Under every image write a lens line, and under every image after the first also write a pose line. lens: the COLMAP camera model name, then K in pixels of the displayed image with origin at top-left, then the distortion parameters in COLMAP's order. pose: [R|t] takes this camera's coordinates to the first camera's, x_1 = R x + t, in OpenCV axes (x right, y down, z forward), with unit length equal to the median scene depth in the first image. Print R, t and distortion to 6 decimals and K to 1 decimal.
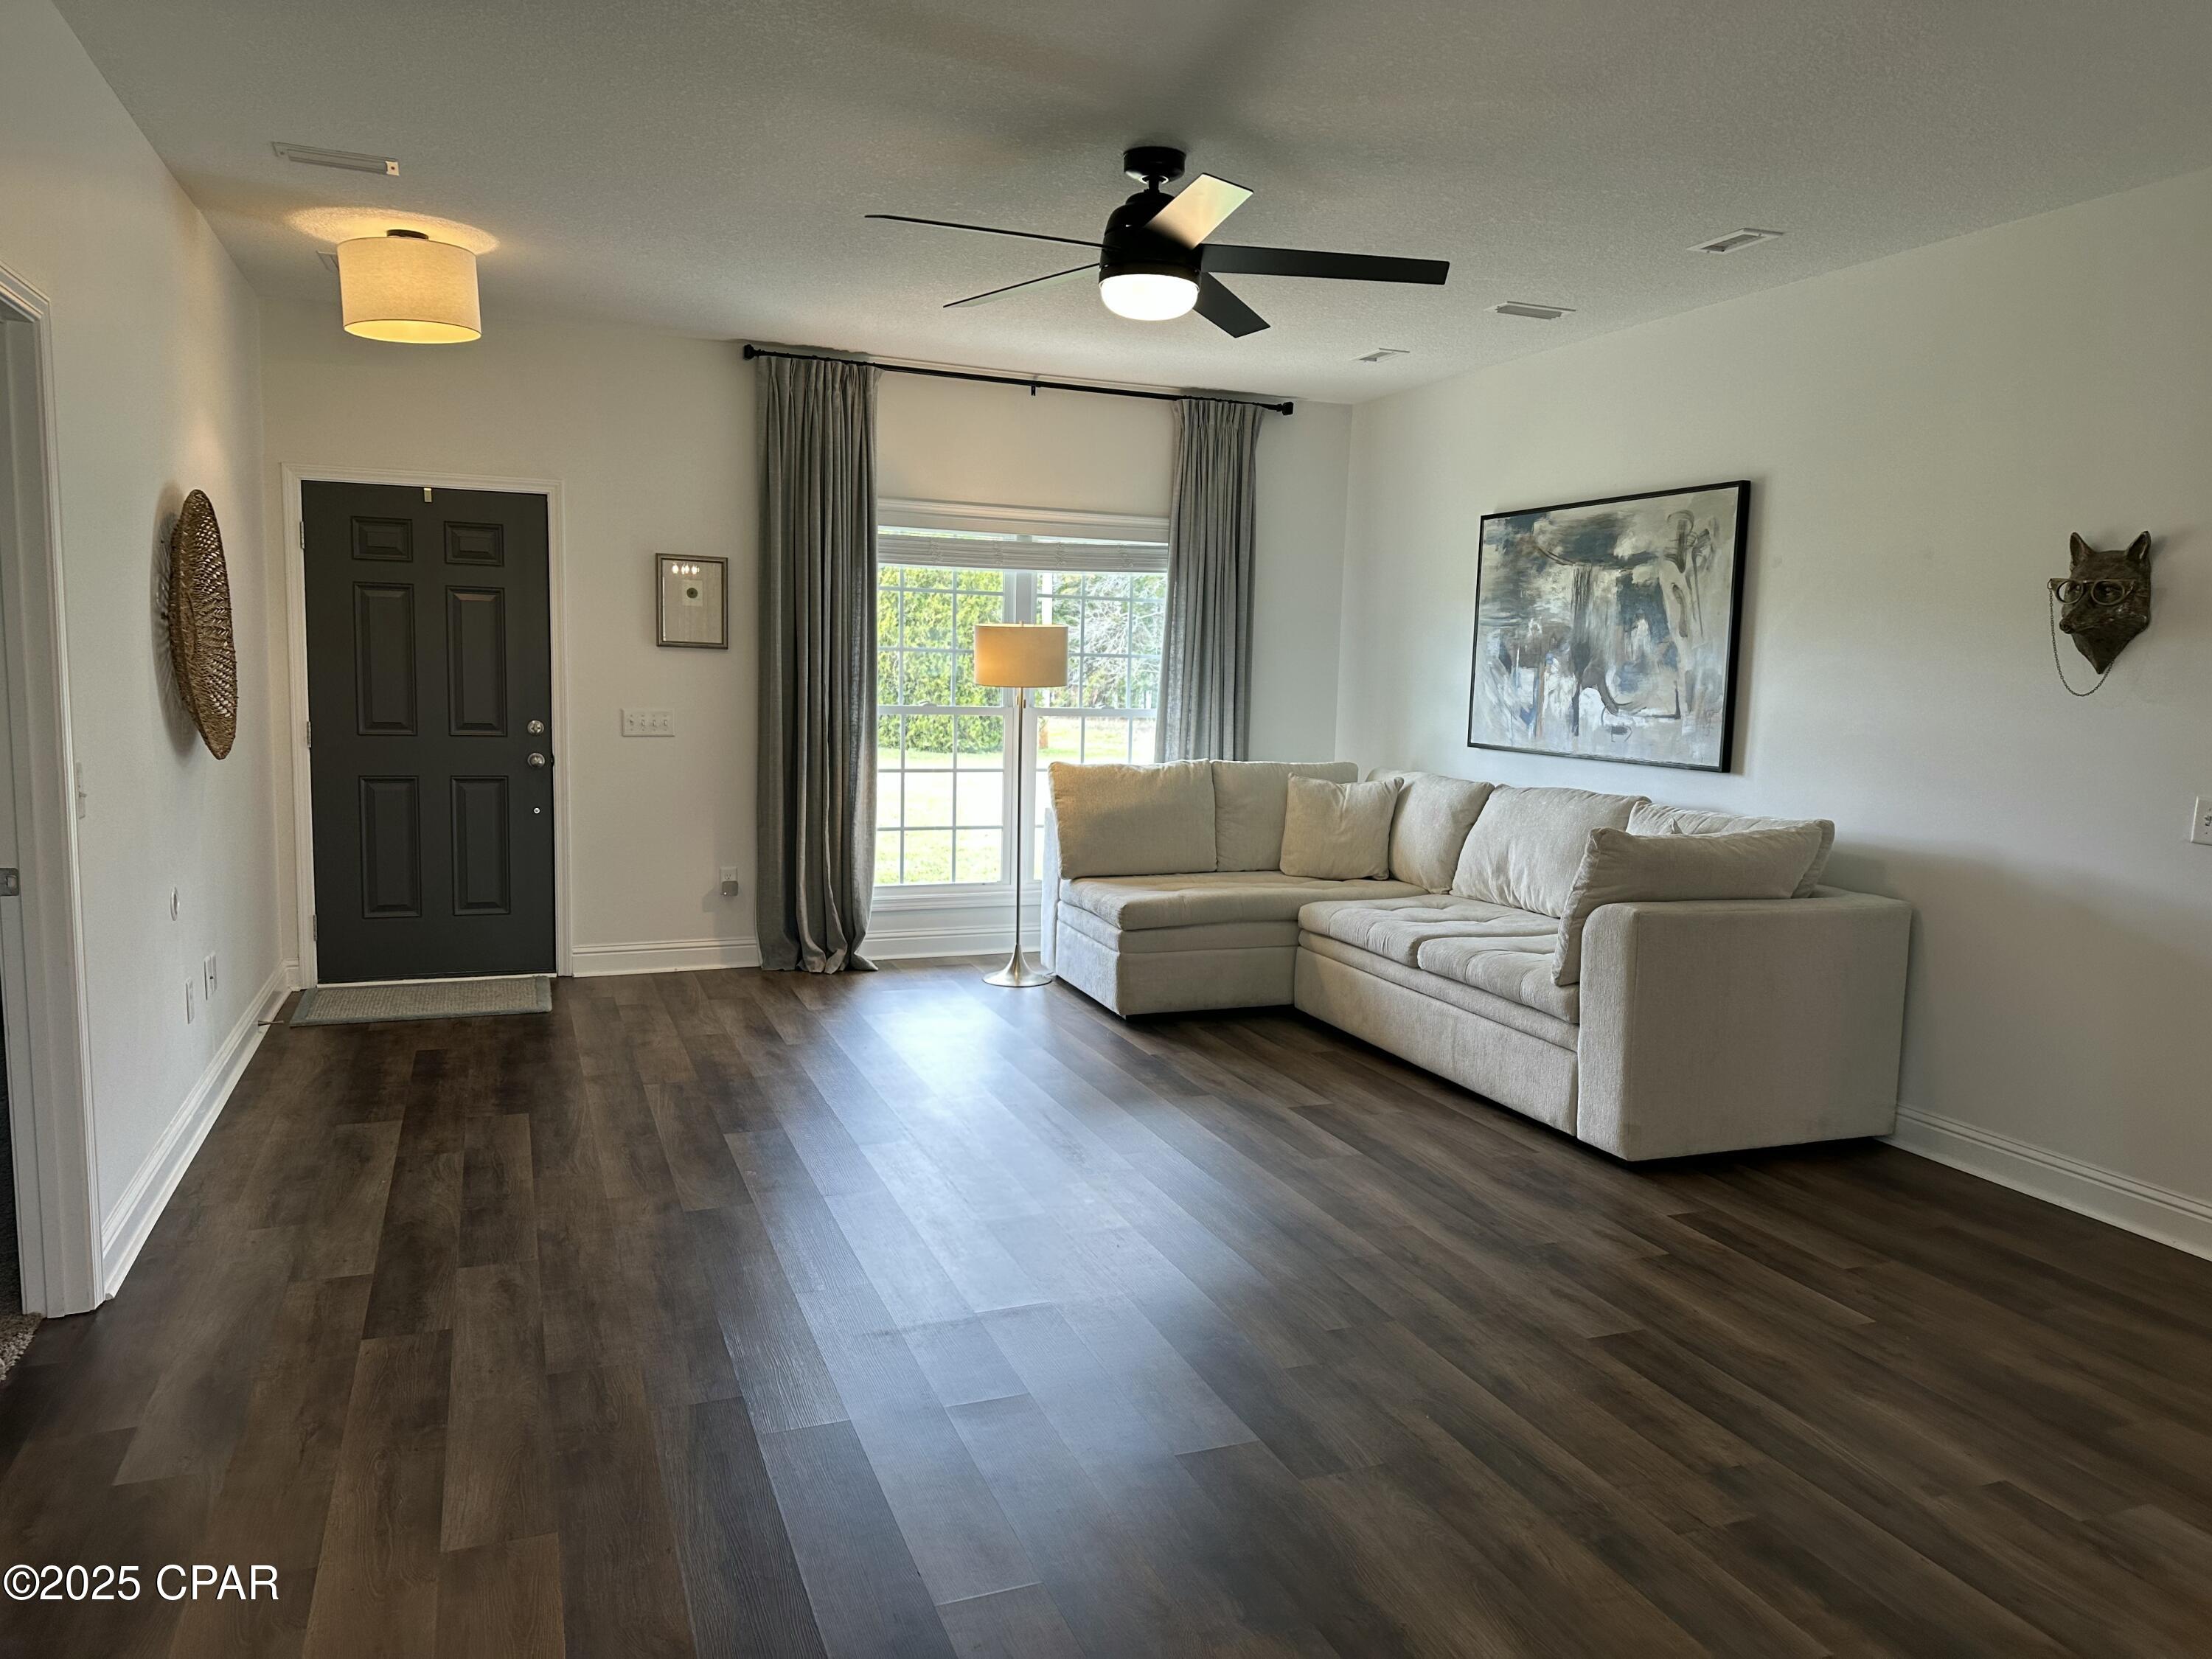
lens RADIAL K [[1530.9, 0, 1117.1], [0, 1530.9, 838.3], [0, 0, 1]] dist [0.091076, -0.115863]
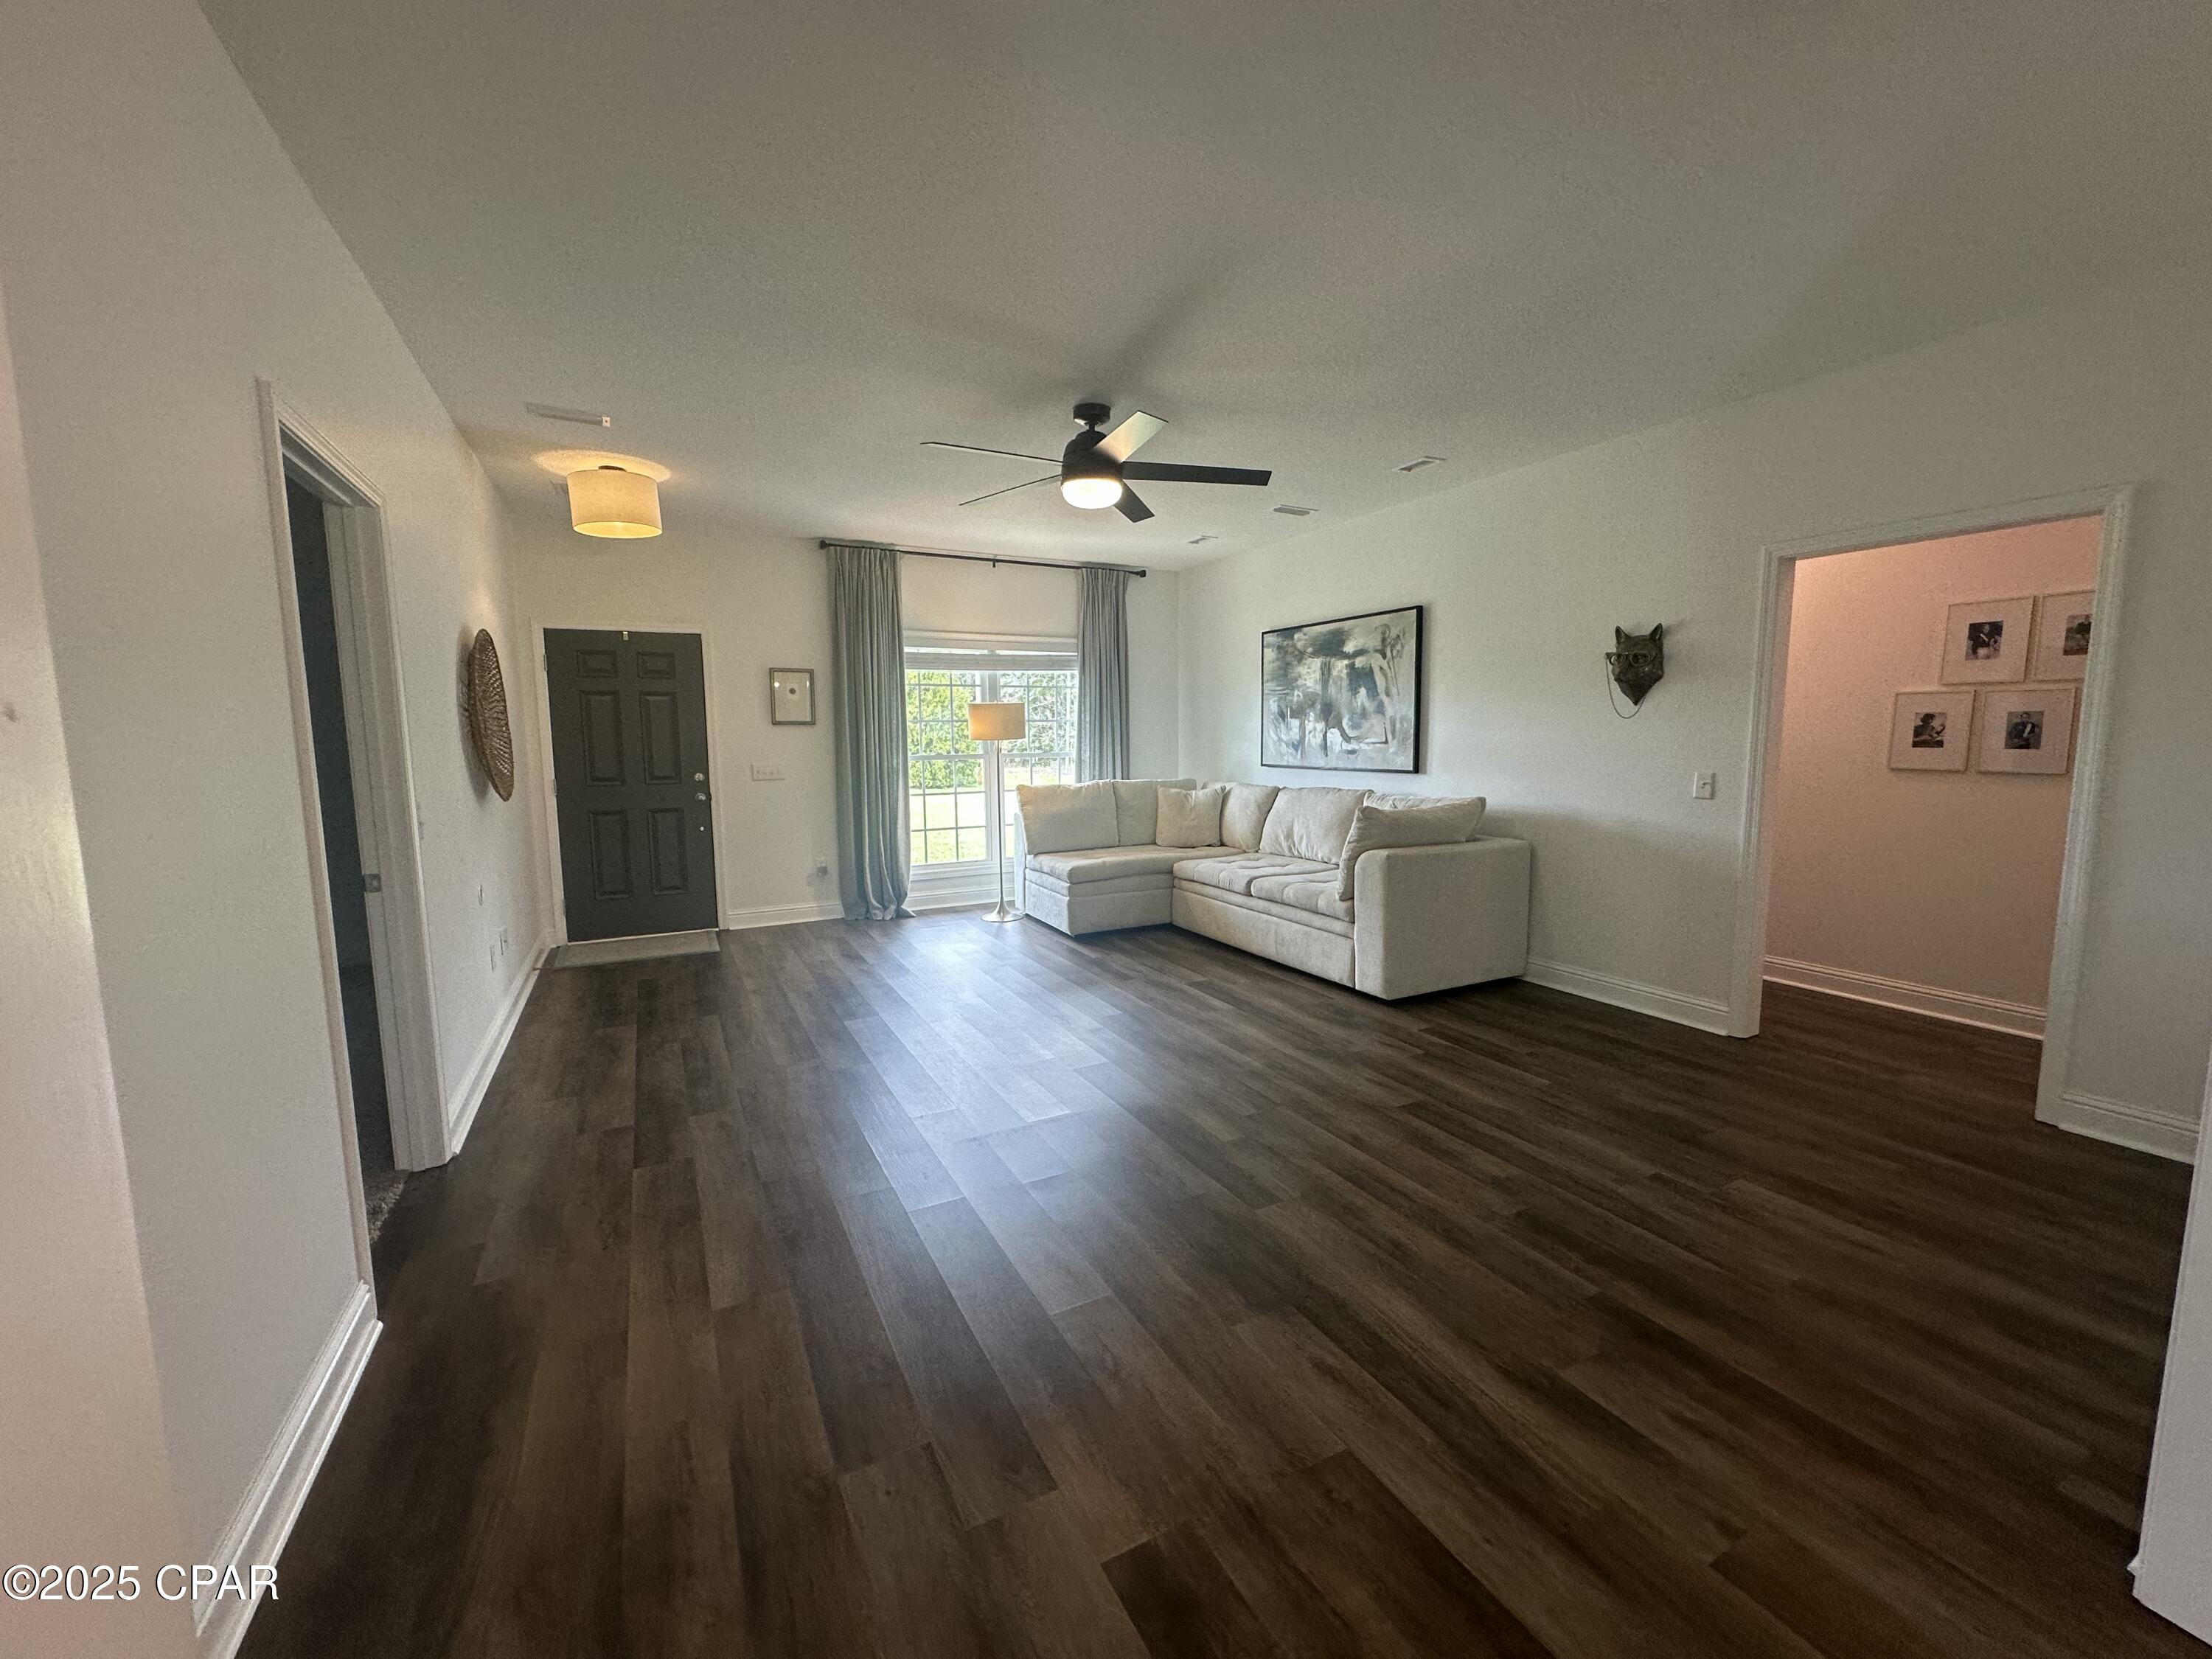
lens RADIAL K [[879.6, 0, 1106.0], [0, 879.6, 829.5], [0, 0, 1]] dist [-0.000970, -0.000296]
pose [[0.994124, -0.046626, 0.097693, -0.053166], [0.047179, 0.998881, -0.003356, 0.007445], [-0.097427, 0.007946, 0.995211, 0.052260]]
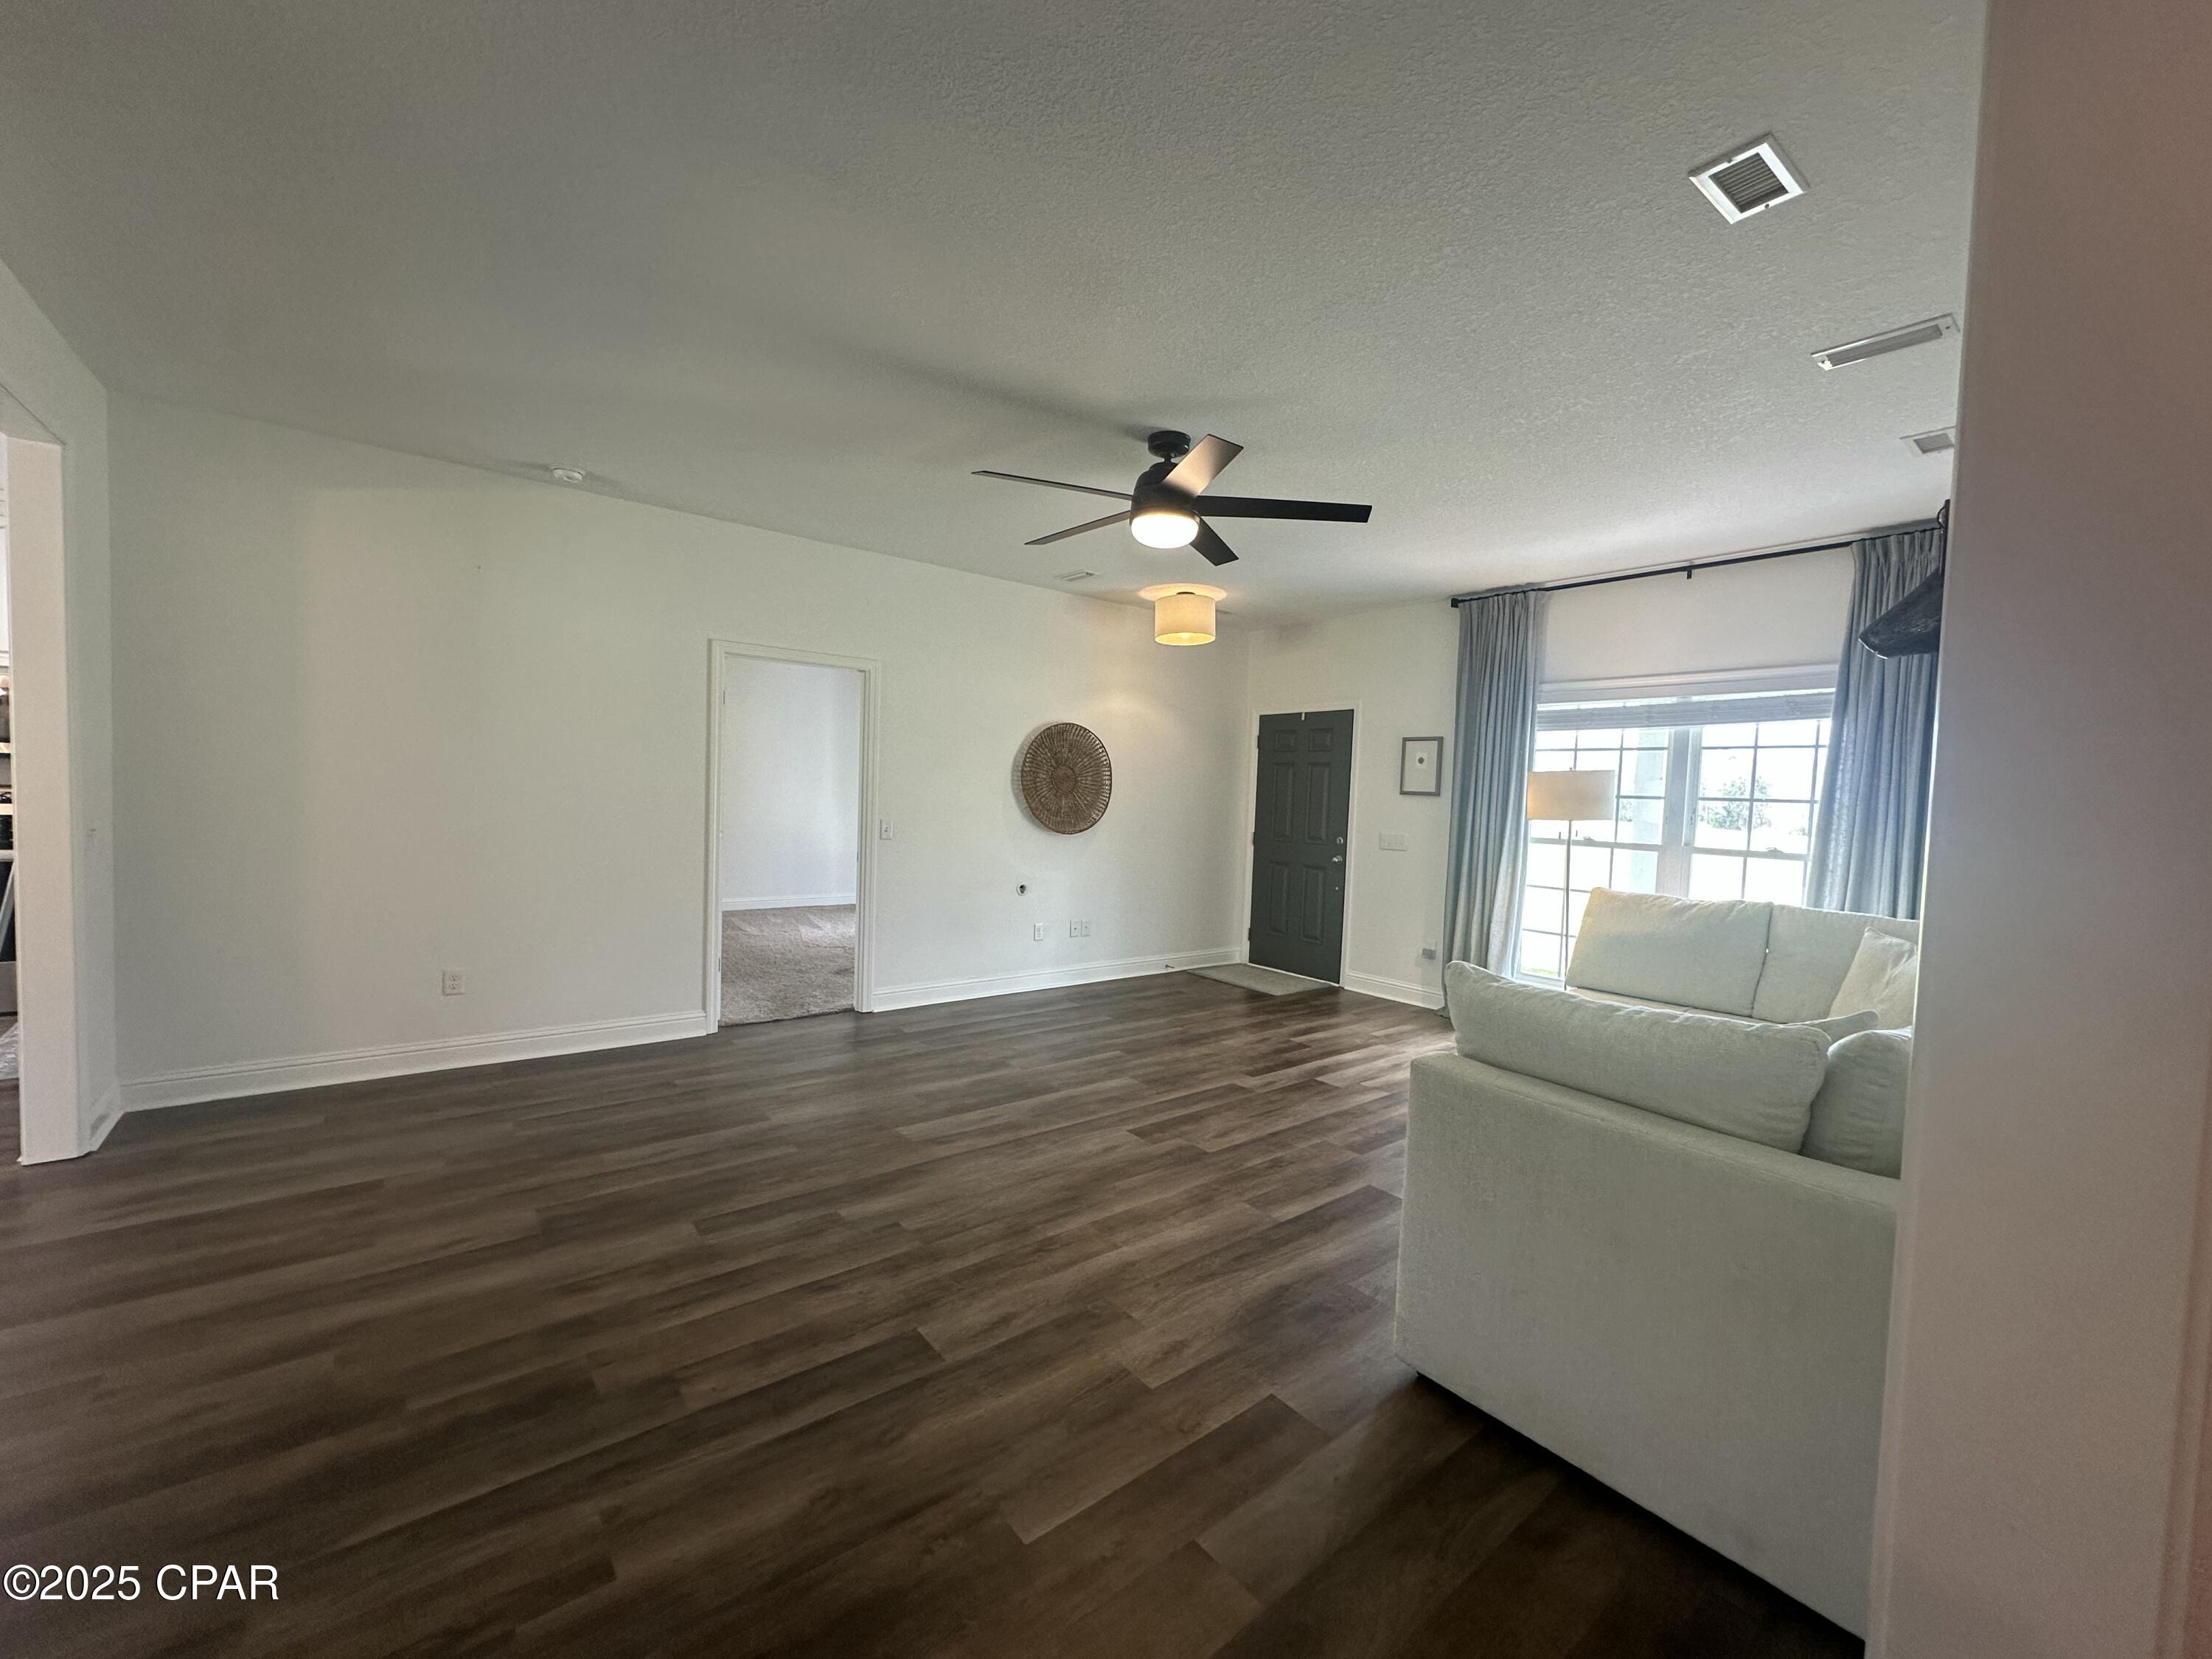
lens RADIAL K [[879.6, 0, 1106.0], [0, 879.6, 829.5], [0, 0, 1]] dist [-0.000970, -0.000296]
pose [[0.291030, 0.024756, -0.956394, 0.597738], [-0.140795, 0.989889, -0.017221, -0.035991], [0.946297, 0.139667, 0.291573, 0.549404]]
